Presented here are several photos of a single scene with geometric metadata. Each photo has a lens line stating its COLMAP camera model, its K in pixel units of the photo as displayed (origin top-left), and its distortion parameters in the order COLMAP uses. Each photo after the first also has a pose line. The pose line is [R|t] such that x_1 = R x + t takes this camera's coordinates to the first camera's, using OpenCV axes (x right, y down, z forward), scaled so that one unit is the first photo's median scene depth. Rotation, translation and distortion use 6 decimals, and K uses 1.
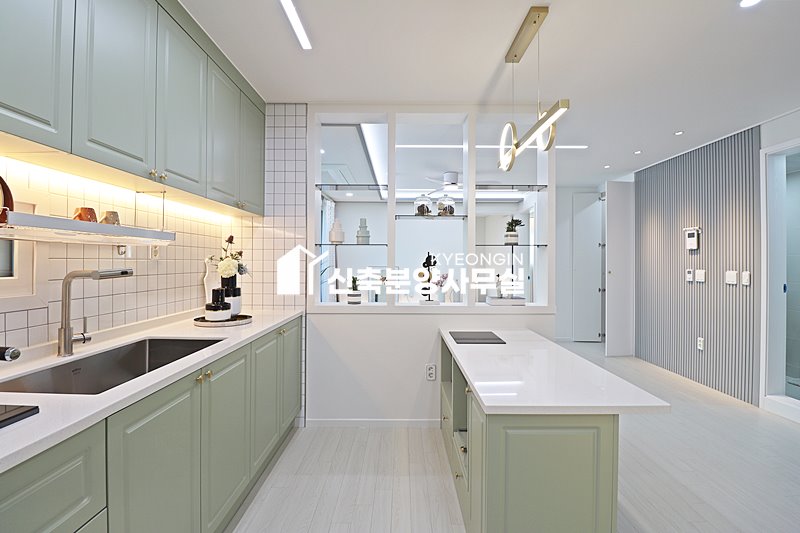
lens RADIAL K [[382.1, 0, 408.1], [0, 382.1, 264.1], [0, 0, 1]] dist [-0.003533, -0.000364]
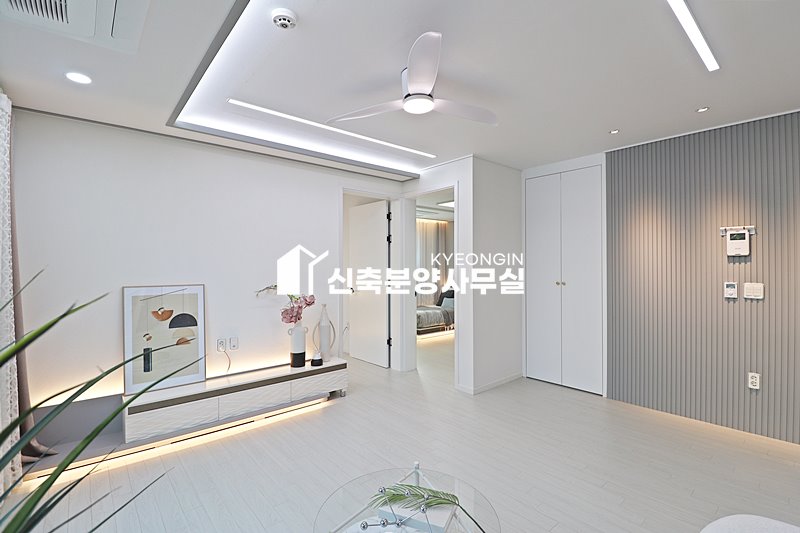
lens RADIAL K [[370.6, 0, 401.9], [0, 370.6, 265.0], [0, 0, 1]] dist [-0.003617, -0.006063]
pose [[0.762691, 0.006439, 0.646731, -0.232460], [0.000599, 0.999943, -0.010662, -0.012768], [-0.646763, 0.008520, 0.762643, 0.895393]]
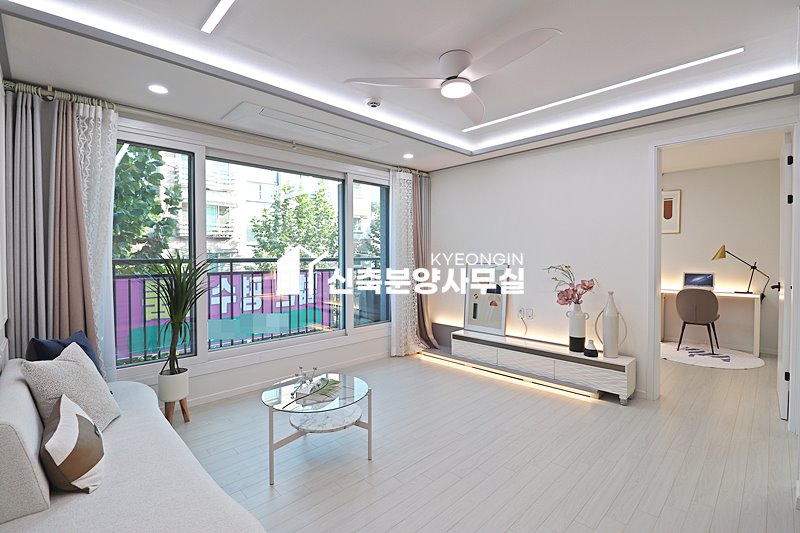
lens RADIAL K [[370.6, 0, 405.9], [0, 370.6, 263.9], [0, 0, 1]] dist [-0.003617, -0.006063]
pose [[0.690697, 0.018572, -0.722906, 0.465965], [-0.003367, 0.999742, 0.022468, -0.002856], [0.723136, -0.013084, 0.690581, 0.849060]]
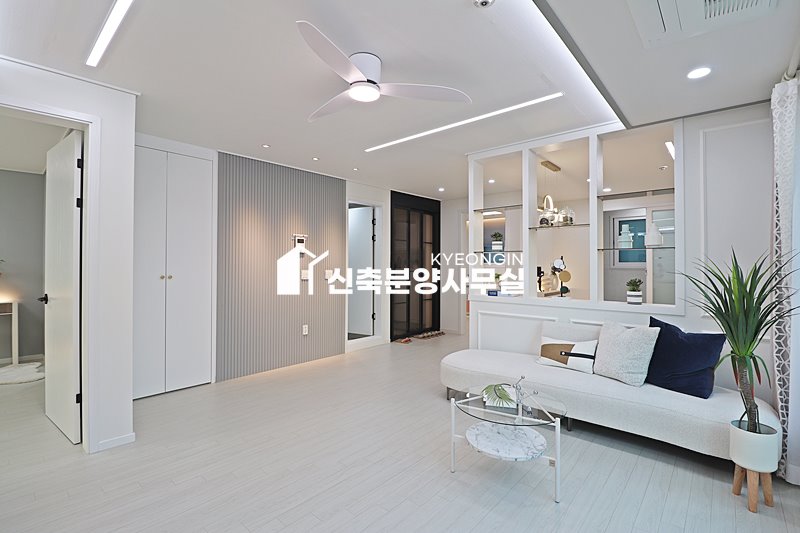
lens RADIAL K [[370.6, 0, 397.0], [0, 370.6, 263.2], [0, 0, 1]] dist [-0.003617, -0.006063]
pose [[-0.739086, 0.007842, 0.673566, -0.260427], [0.005115, 0.999969, -0.006030, 0.002112], [-0.673592, -0.001012, -0.739103, 1.686287]]
